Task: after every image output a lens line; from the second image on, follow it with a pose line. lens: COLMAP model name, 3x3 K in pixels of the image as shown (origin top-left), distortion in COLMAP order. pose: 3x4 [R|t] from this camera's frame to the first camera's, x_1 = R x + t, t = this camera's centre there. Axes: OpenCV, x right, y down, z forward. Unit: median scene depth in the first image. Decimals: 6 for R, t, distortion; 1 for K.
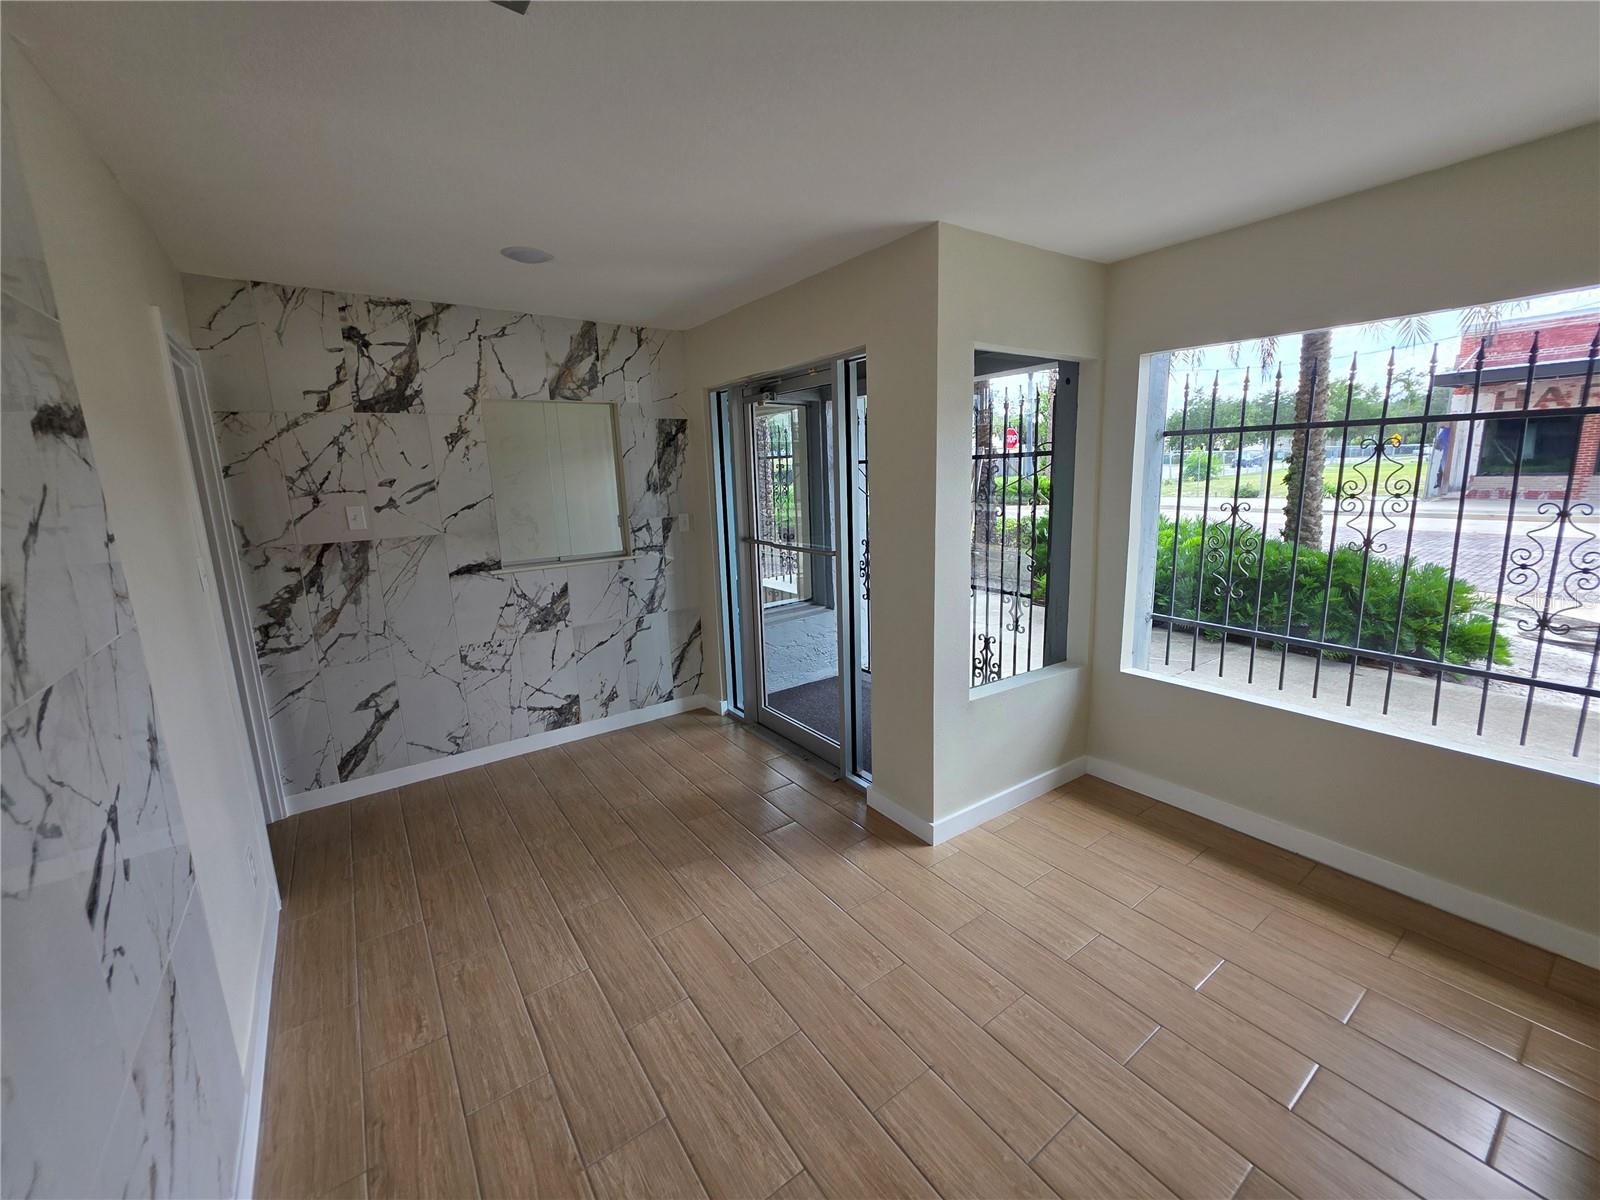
lens RADIAL K [[644.1, 0, 810.1], [0, 644.1, 587.2], [0, 0, 1]] dist [0.001288, 0.000733]
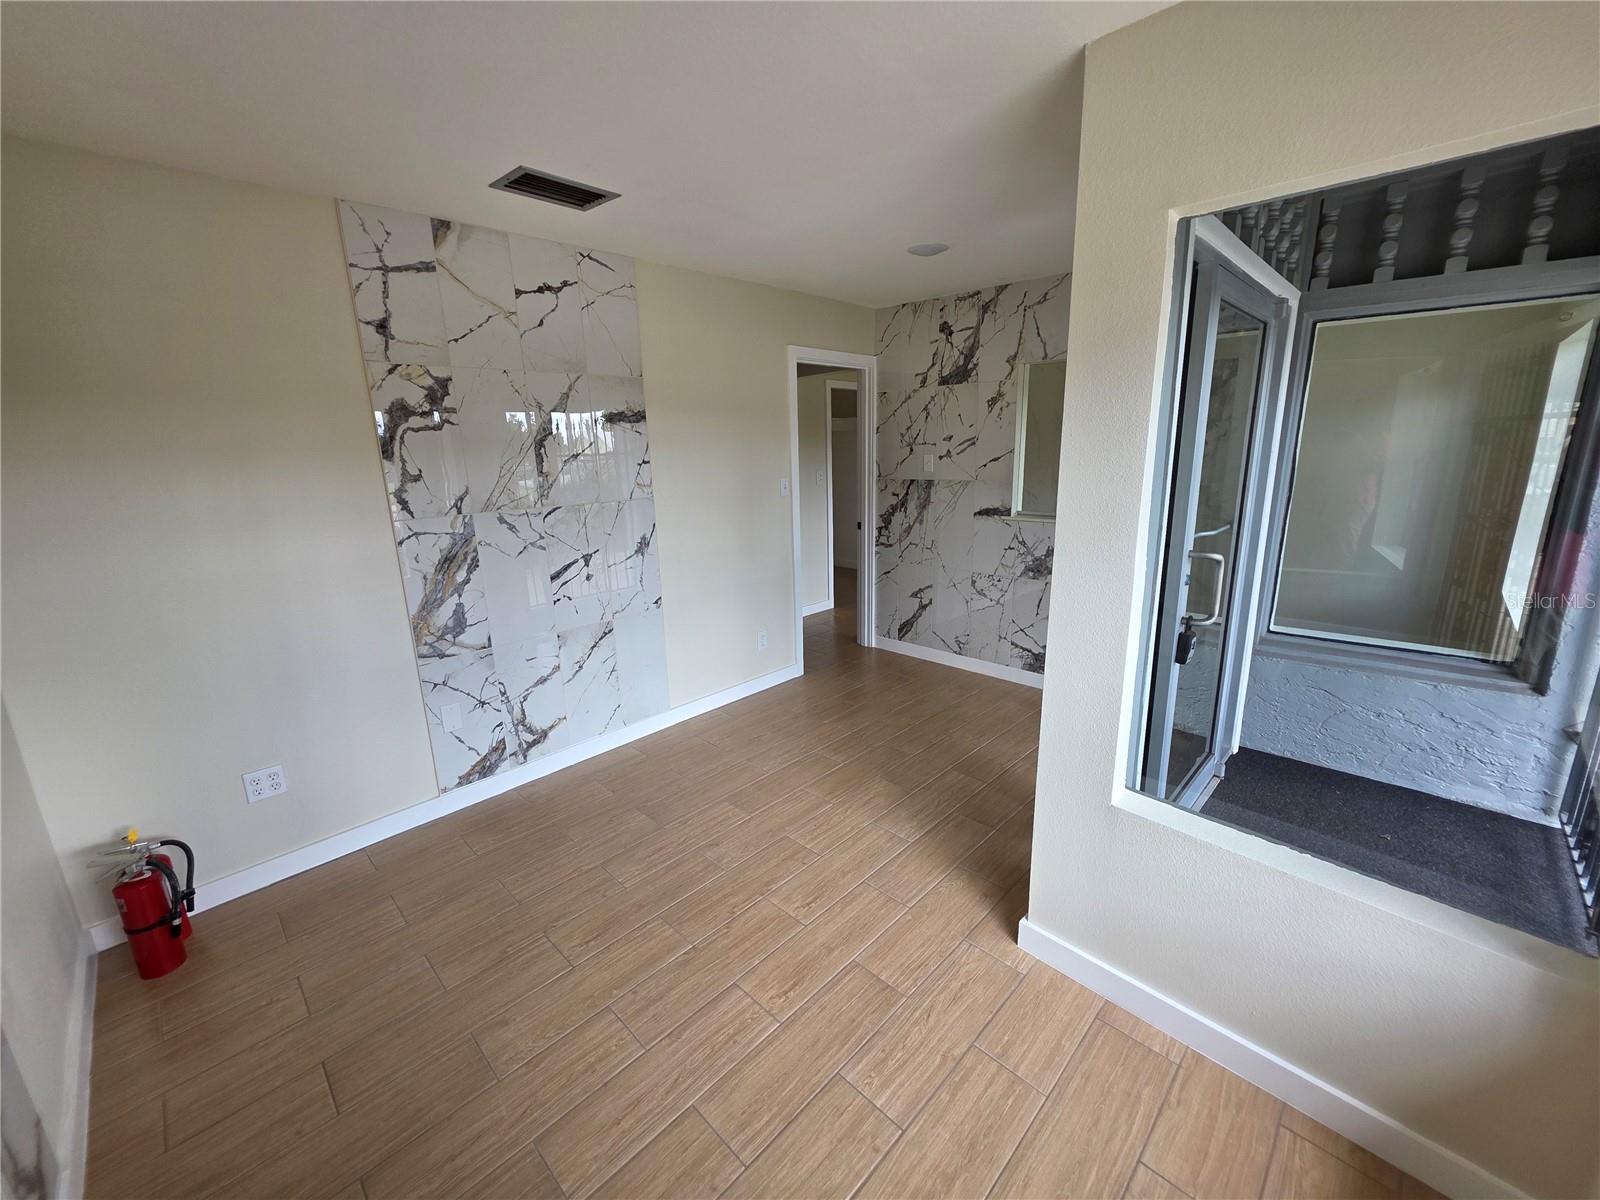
lens RADIAL K [[644.1, 0, 800.7], [0, 644.1, 594.2], [0, 0, 1]] dist [0.001288, 0.000733]
pose [[0.163350, 0.249327, -0.954543, 0.657768], [-0.161703, 0.961221, 0.223399, -0.100945], [0.973226, 0.117860, 0.197333, 0.482587]]
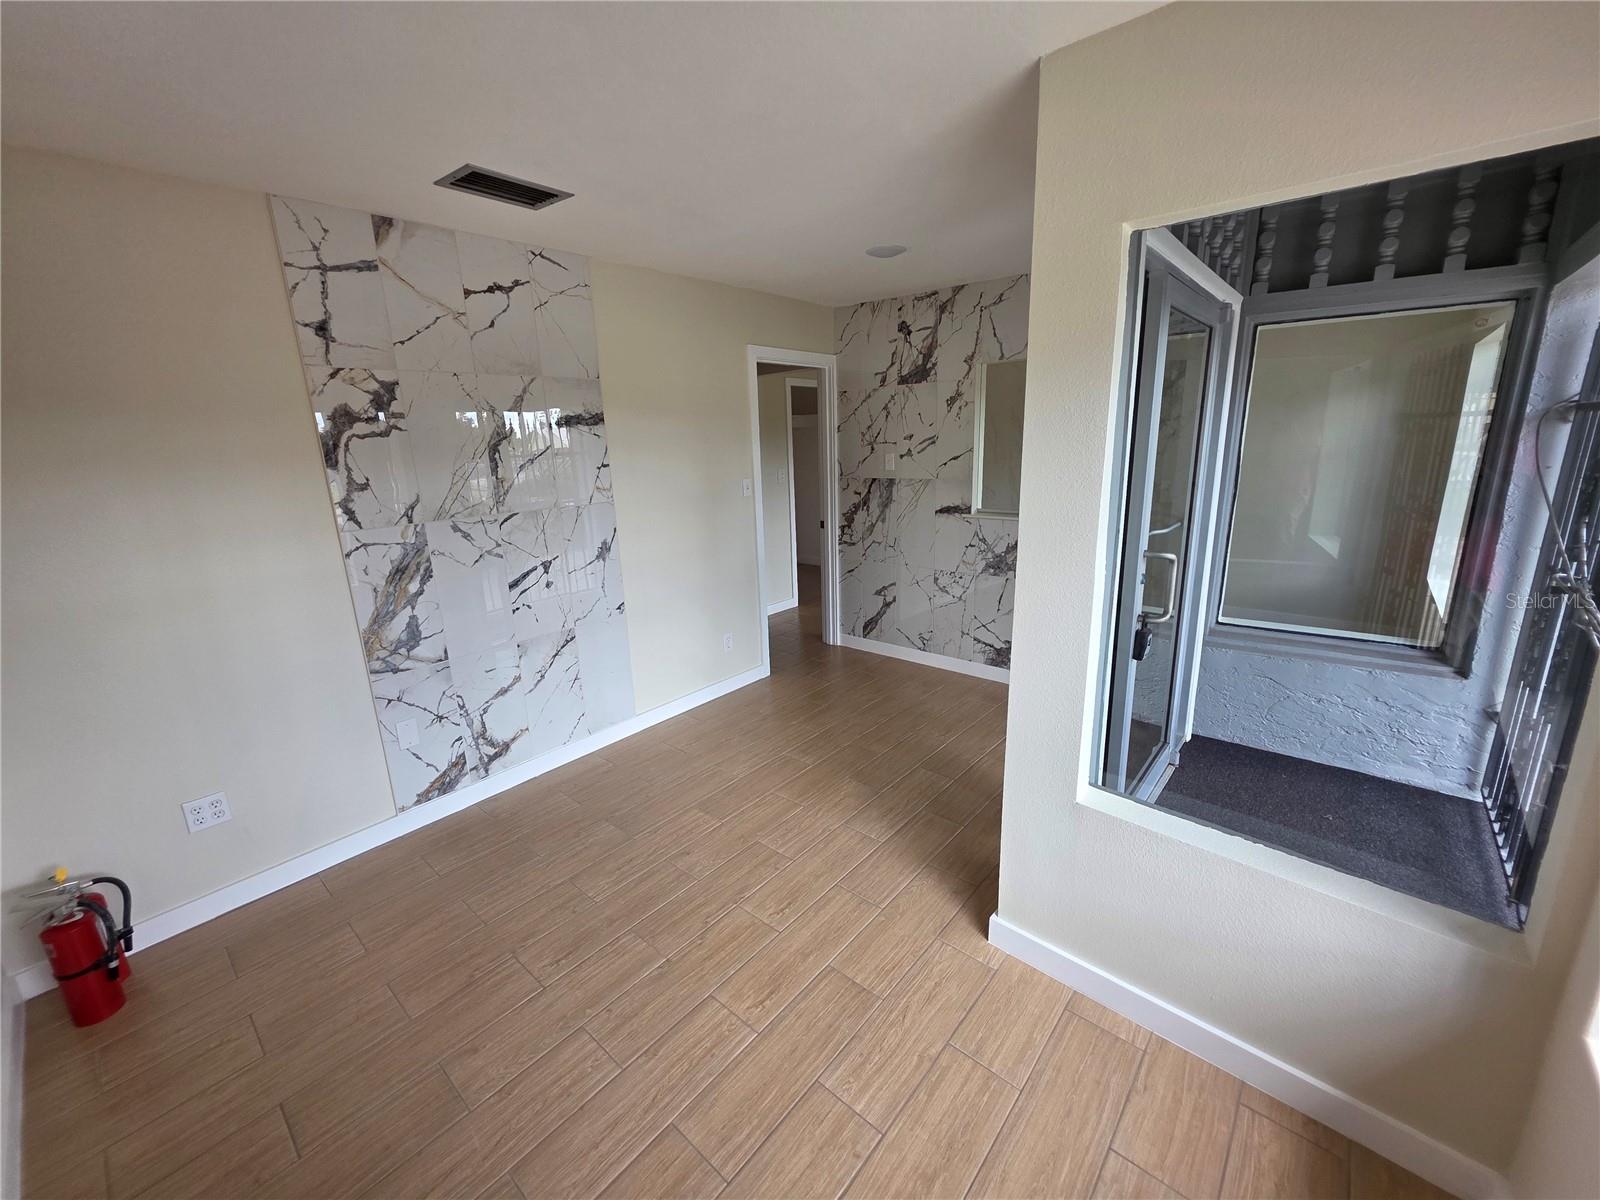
lens RADIAL K [[644.1, 0, 801.0], [0, 644.1, 594.2], [0, 0, 1]] dist [0.001288, 0.000733]
pose [[0.224511, 0.254103, -0.940758, 0.651679], [-0.154202, 0.962504, 0.223176, -0.112751], [0.962194, 0.094962, 0.255276, 0.476674]]
